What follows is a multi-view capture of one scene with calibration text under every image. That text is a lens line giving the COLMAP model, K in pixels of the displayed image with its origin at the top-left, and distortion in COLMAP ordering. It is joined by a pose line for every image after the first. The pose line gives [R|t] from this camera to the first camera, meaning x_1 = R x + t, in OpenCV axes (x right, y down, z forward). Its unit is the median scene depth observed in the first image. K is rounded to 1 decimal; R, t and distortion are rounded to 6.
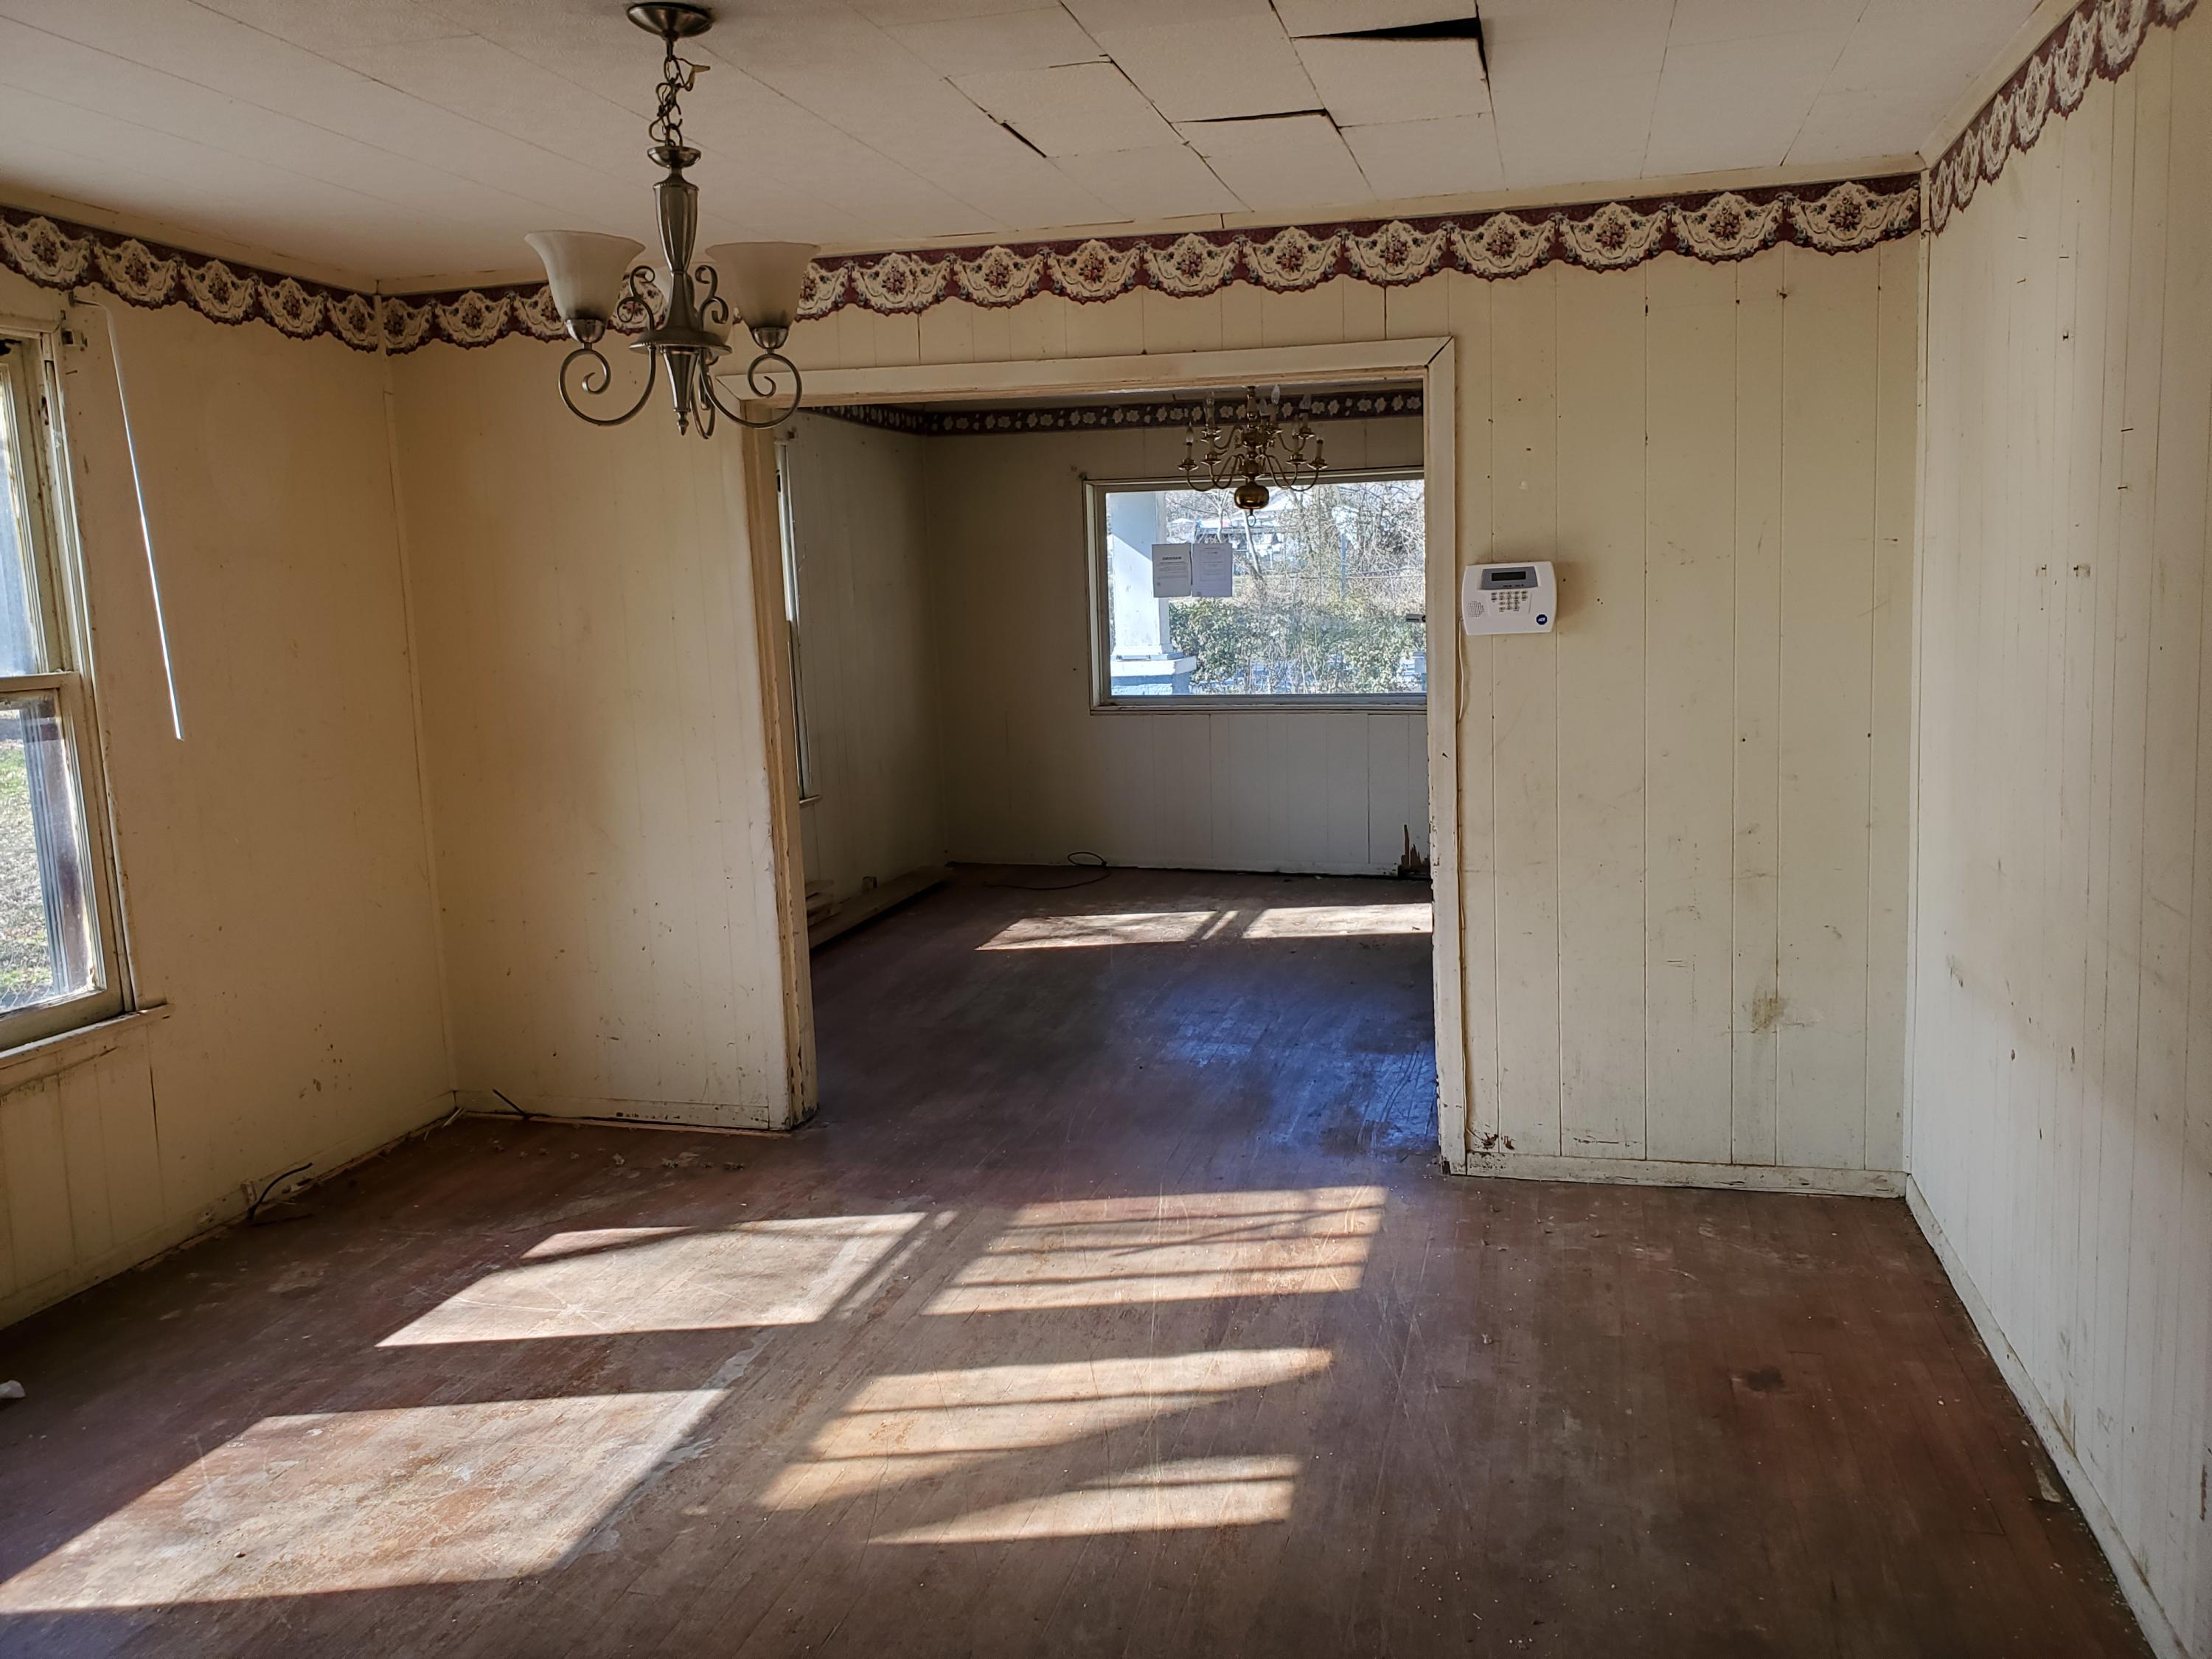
lens RADIAL K [[1674.9, 0, 1106.0], [0, 1674.9, 829.5], [0, 0, 1]] dist [0.065855, -0.004325]
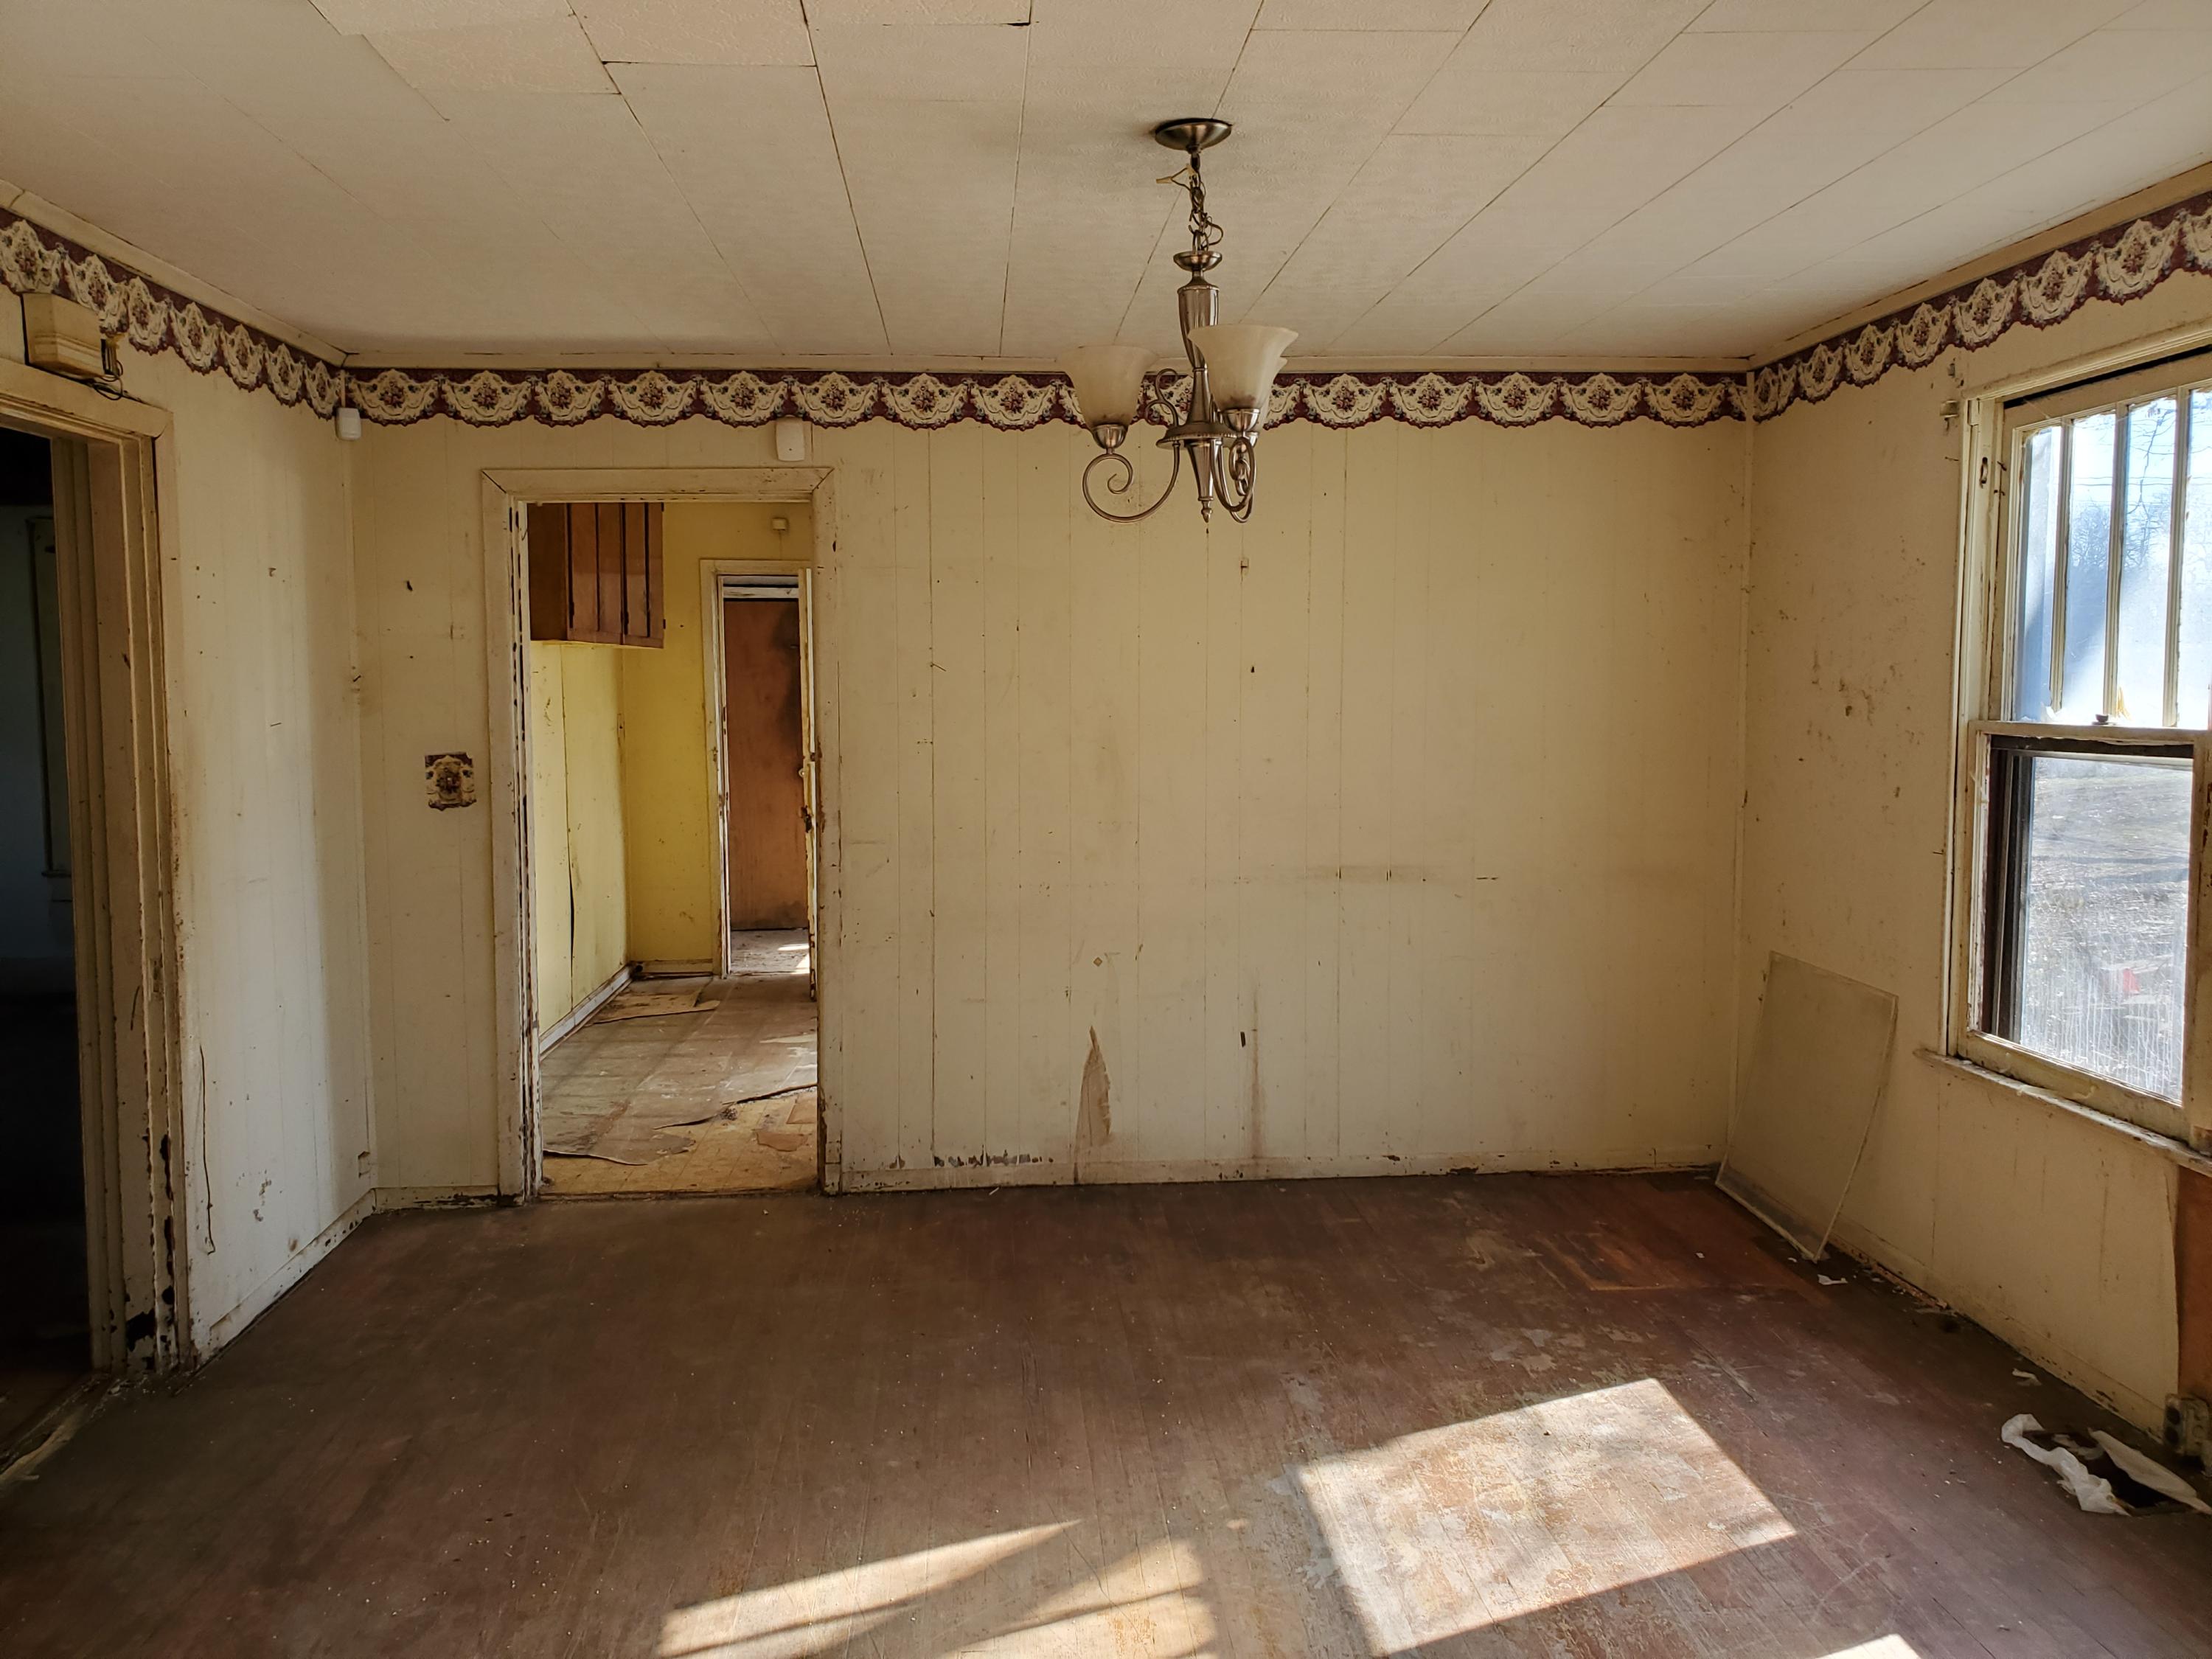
lens RADIAL K [[1687.7, 0, 1069.6], [0, 1687.7, 820.7], [0, 0, 1]] dist [-0.005053, -0.003200]
pose [[-0.948588, 0.068996, -0.308903, 0.106861], [-0.005430, 0.972260, 0.233838, -0.187565], [0.316468, 0.223493, -0.921899, 1.264617]]
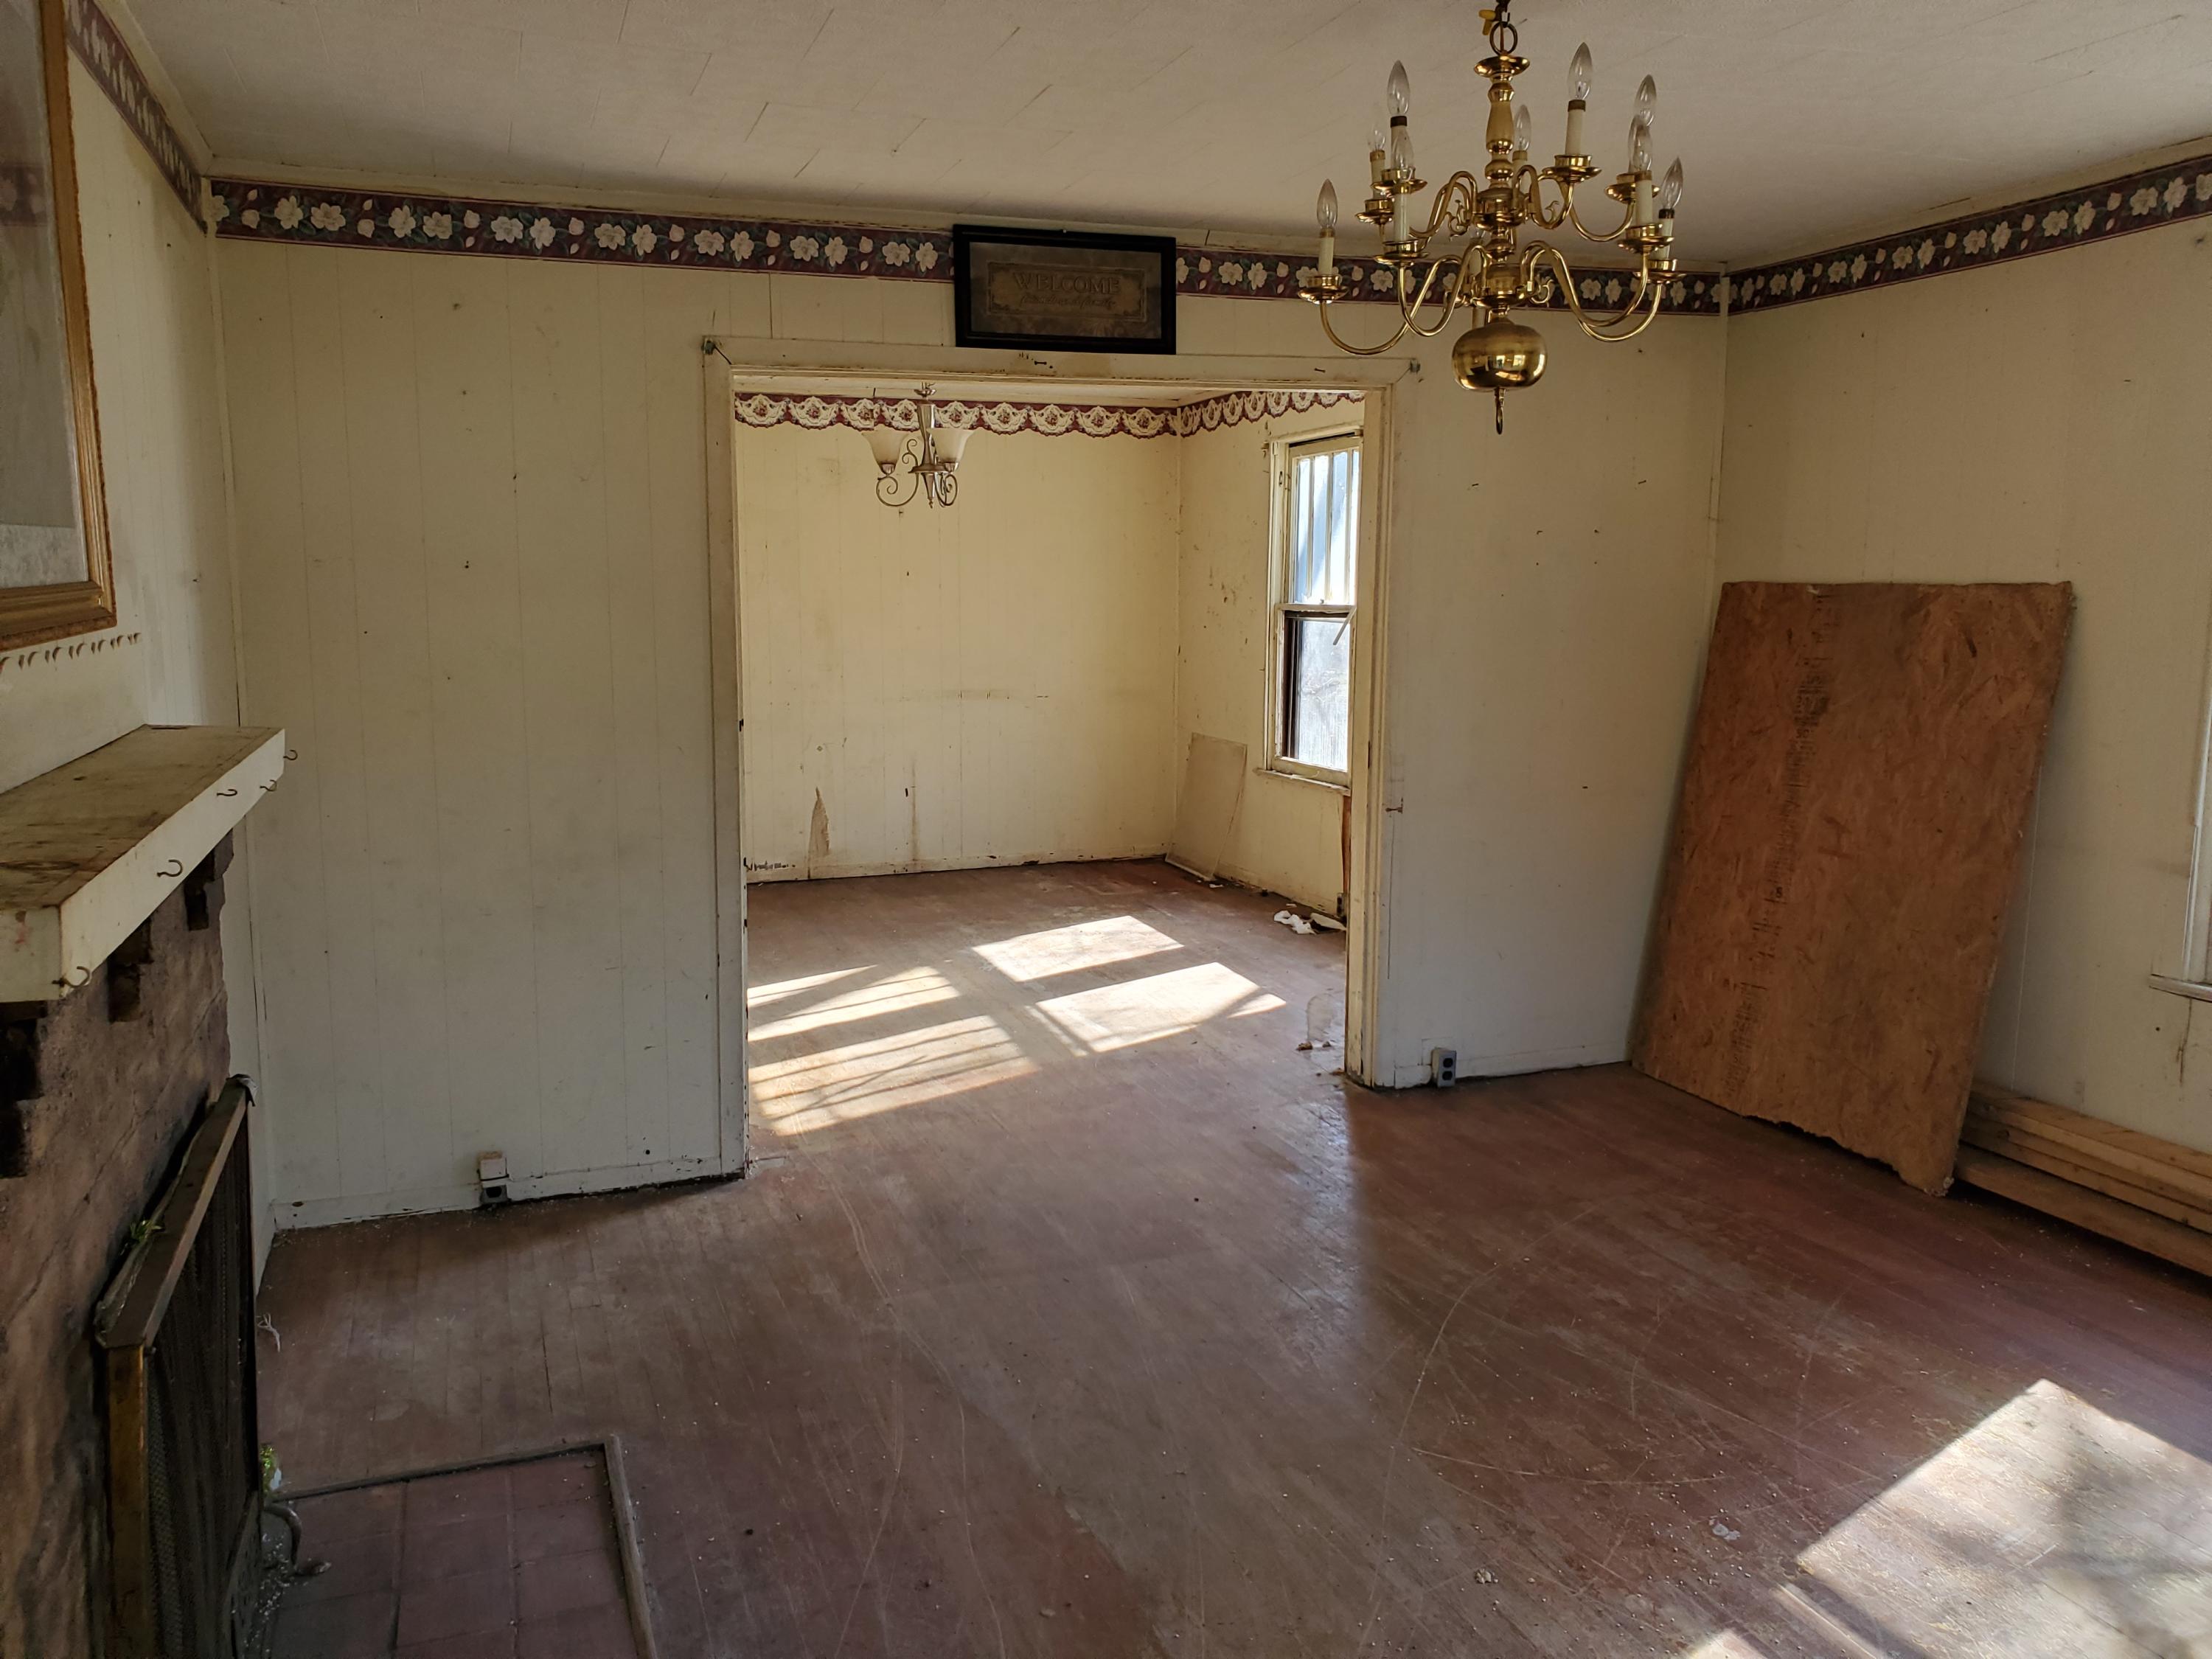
lens RADIAL K [[1674.9, 0, 1106.0], [0, 1674.9, 829.5], [0, 0, 1]] dist [0.065855, -0.004325]
pose [[-0.813371, 0.118212, -0.569608, 0.612496], [-0.058040, 0.957762, 0.281645, -0.305556], [0.578843, 0.262142, -0.772154, 1.981279]]
